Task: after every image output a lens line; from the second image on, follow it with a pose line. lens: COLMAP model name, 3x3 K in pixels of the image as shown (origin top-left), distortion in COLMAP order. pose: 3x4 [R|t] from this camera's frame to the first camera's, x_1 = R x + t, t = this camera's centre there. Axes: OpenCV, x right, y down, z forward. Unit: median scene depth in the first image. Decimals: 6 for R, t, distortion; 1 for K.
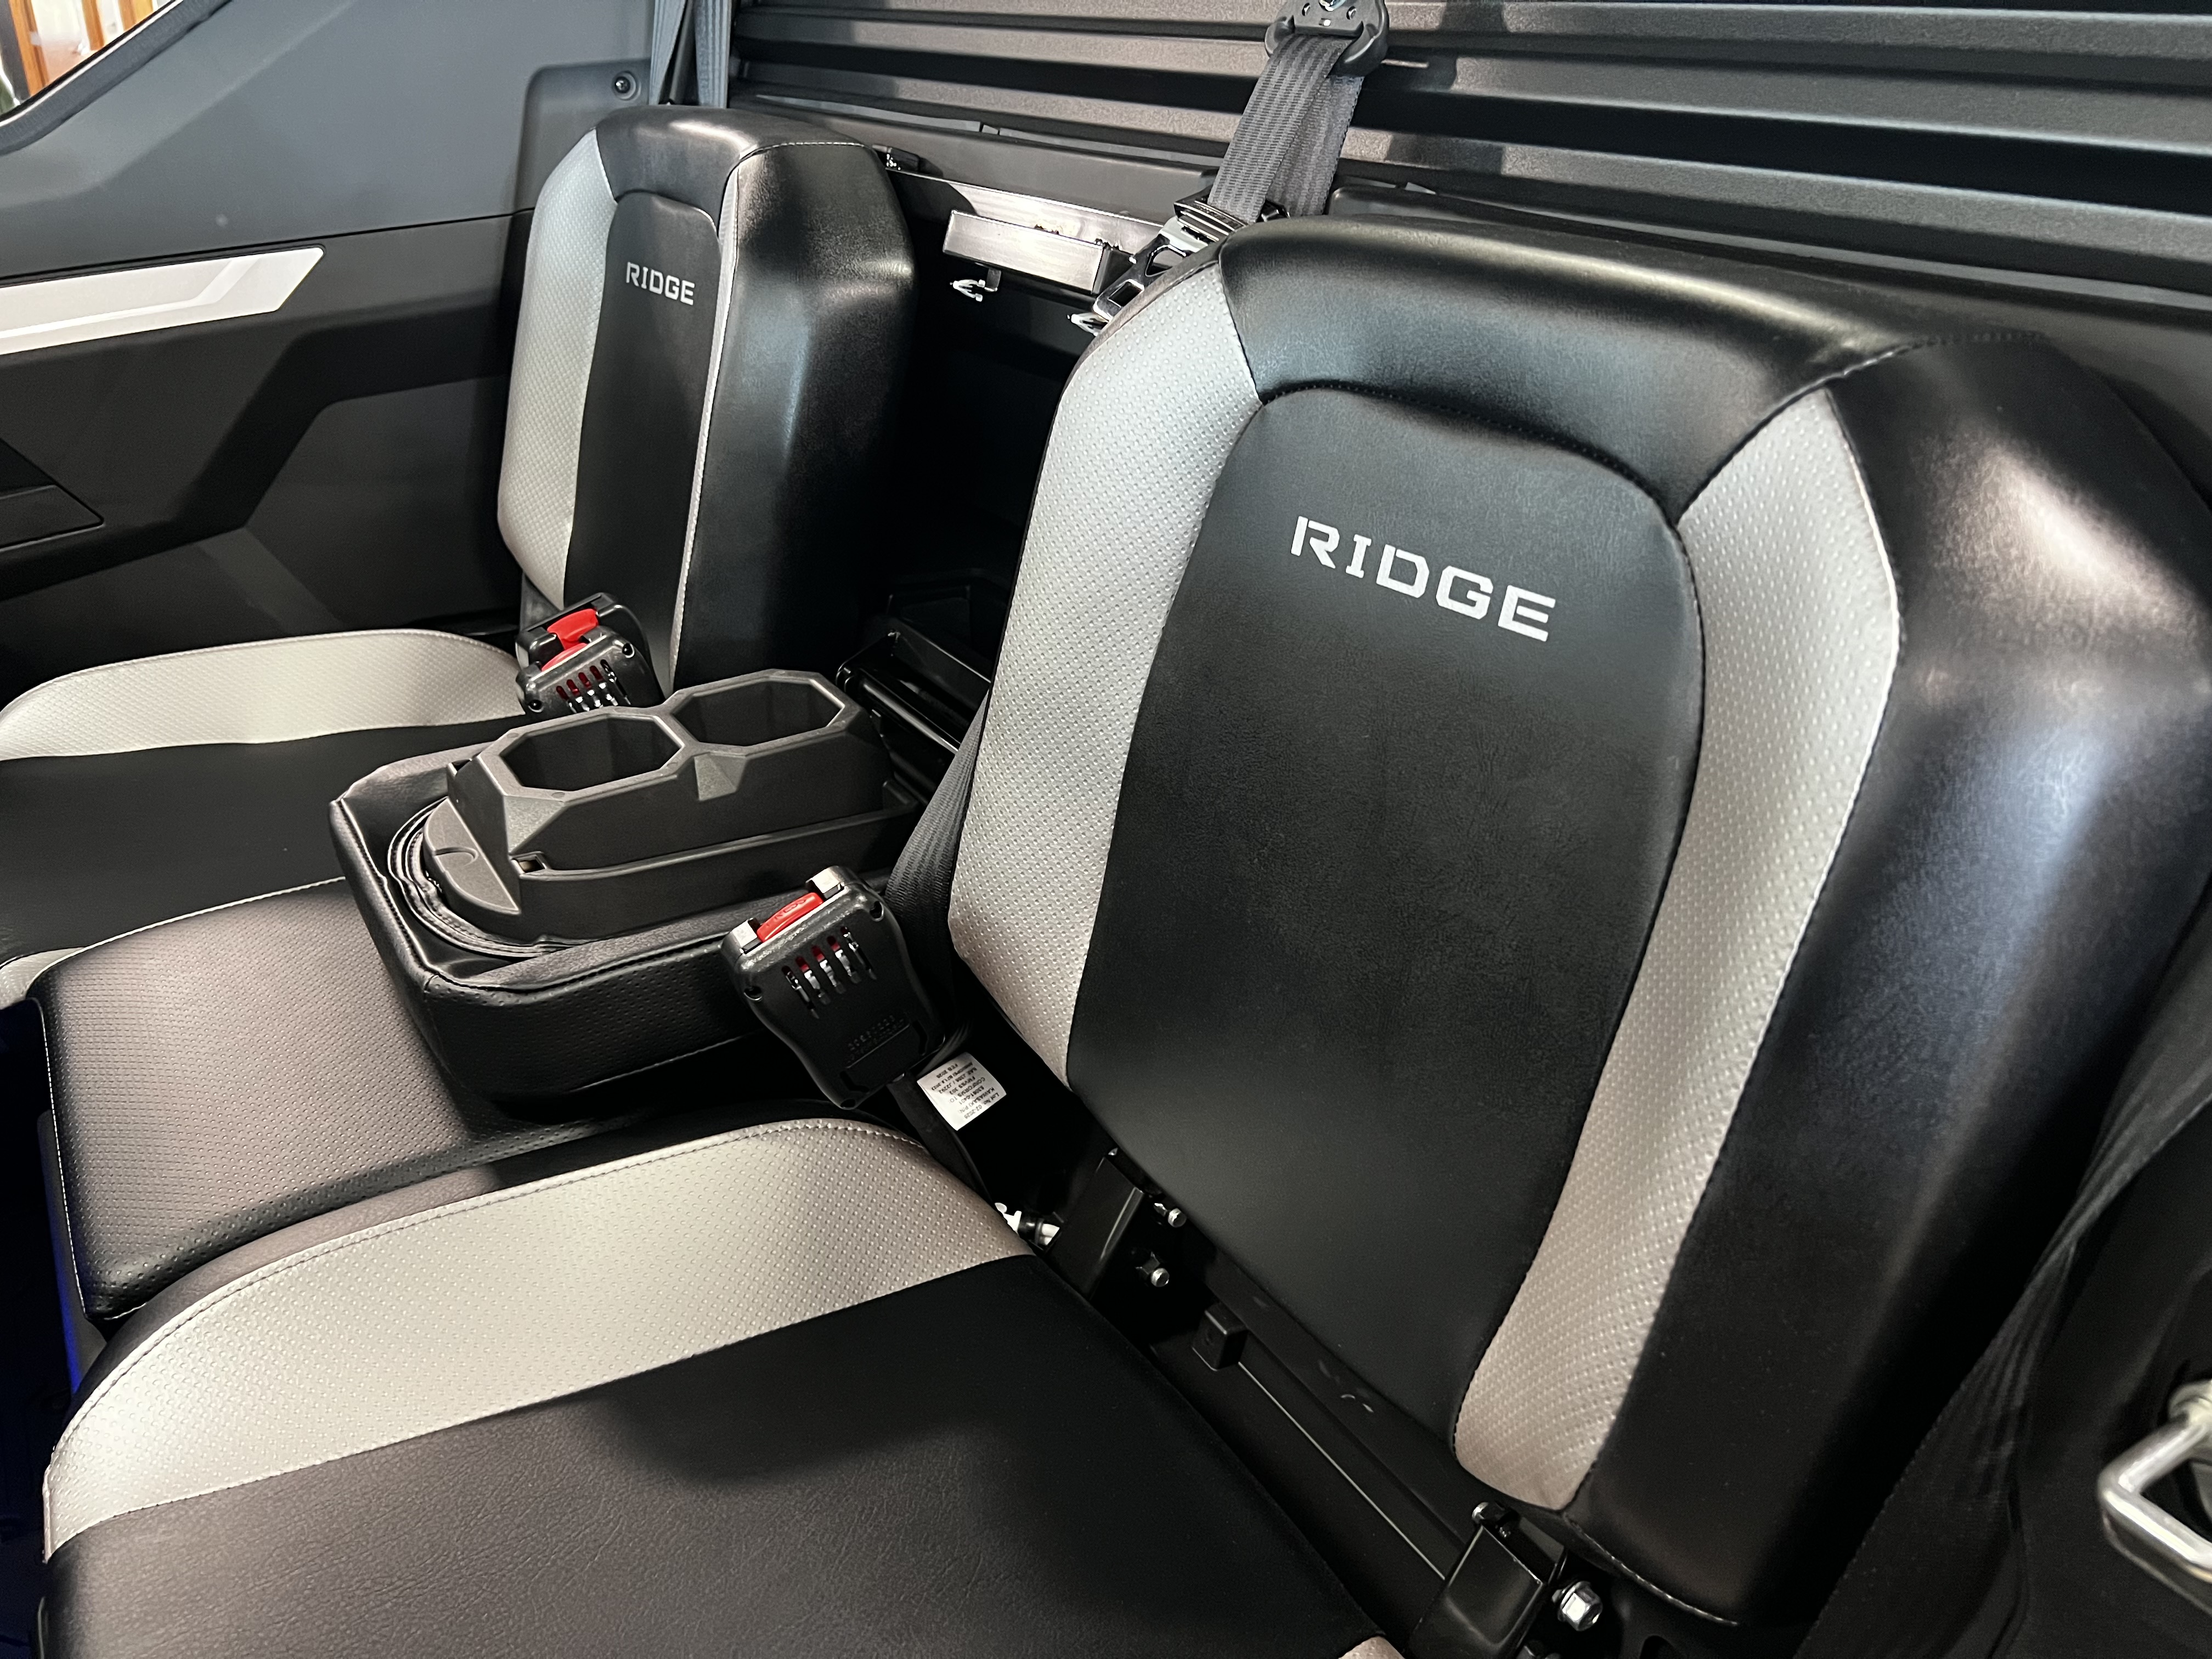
lens RADIAL K [[1680.7, 0, 1104.6], [0, 1680.7, 837.2], [0, 0, 1]] dist [0.043631, -0.065961]
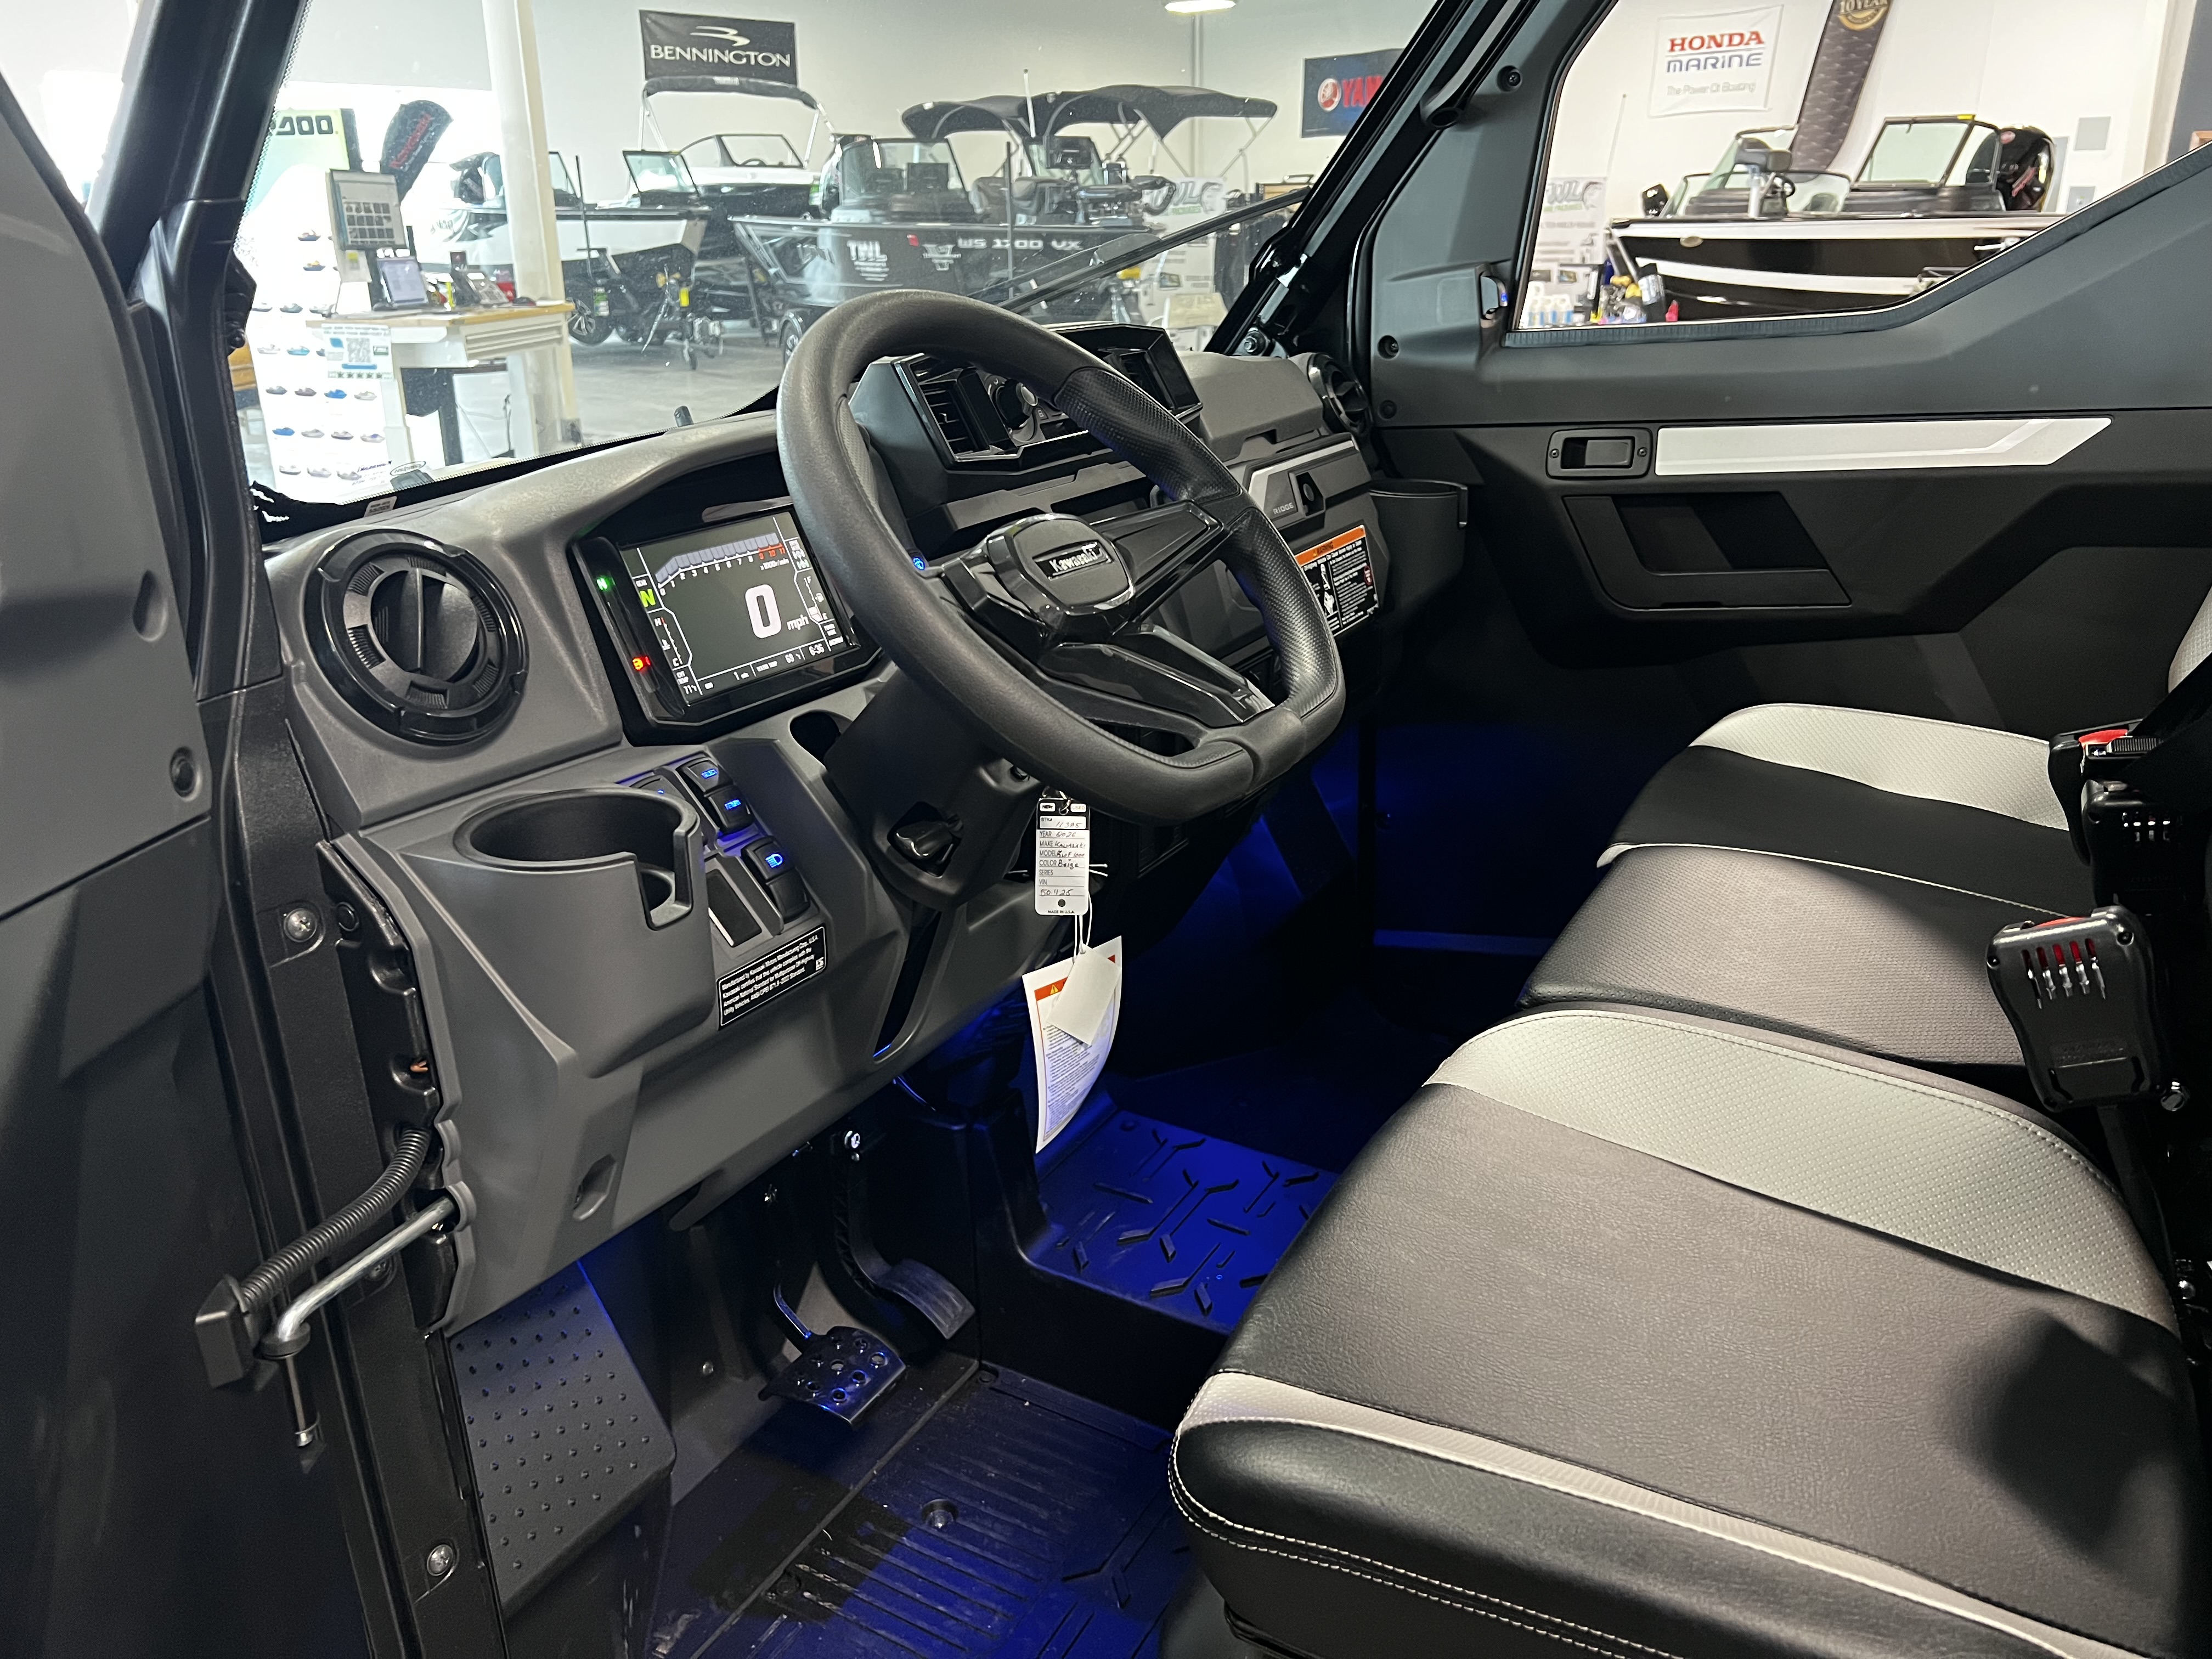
lens RADIAL K [[1680.7, 0, 1104.6], [0, 1680.7, 837.2], [0, 0, 1]] dist [0.043631, -0.065961]
pose [[0.476492, 0.286584, -0.831159, 0.498510], [-0.380234, 0.919568, 0.099084, 0.128578], [0.792703, 0.268822, 0.547135, -0.222912]]
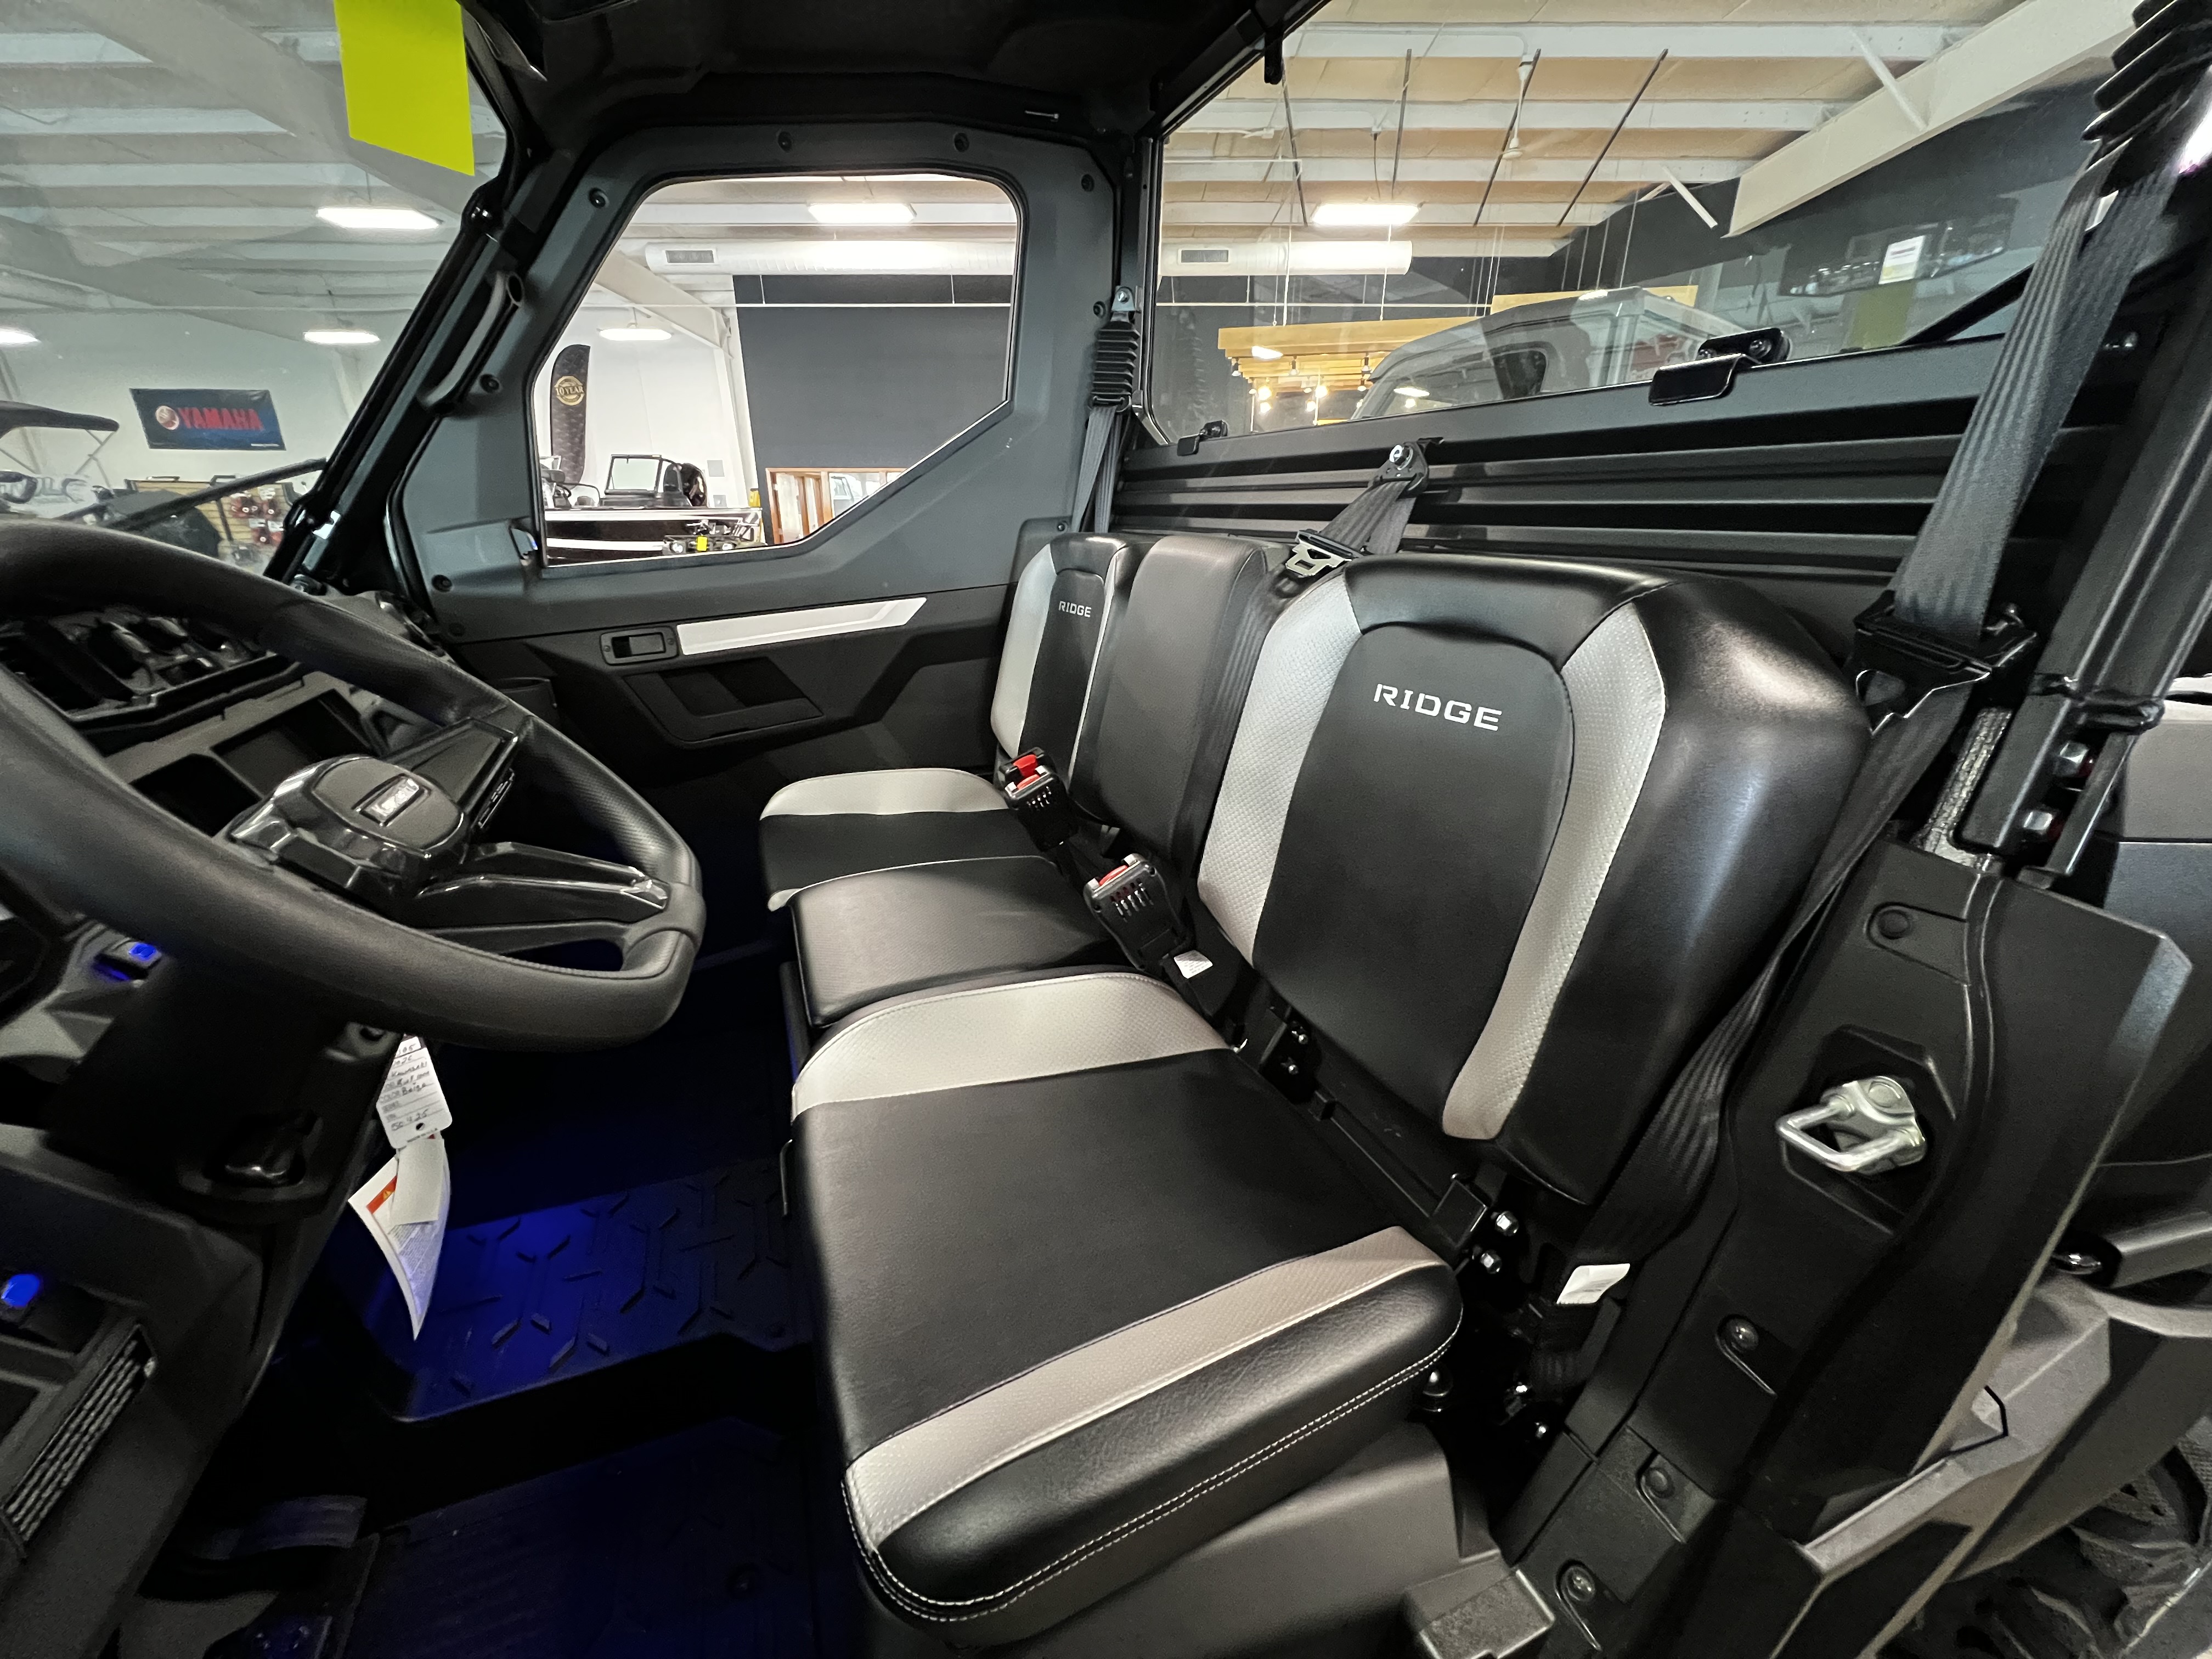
lens RADIAL K [[886.0, 0, 1107.6], [0, 886.0, 833.4], [0, 0, 1]] dist [0.001574, -0.000408]
pose [[0.983641, 0.046586, -0.174009, -0.016686], [-0.065444, 0.992395, -0.104258, 0.125284], [0.167829, 0.113940, 0.979209, -0.127590]]
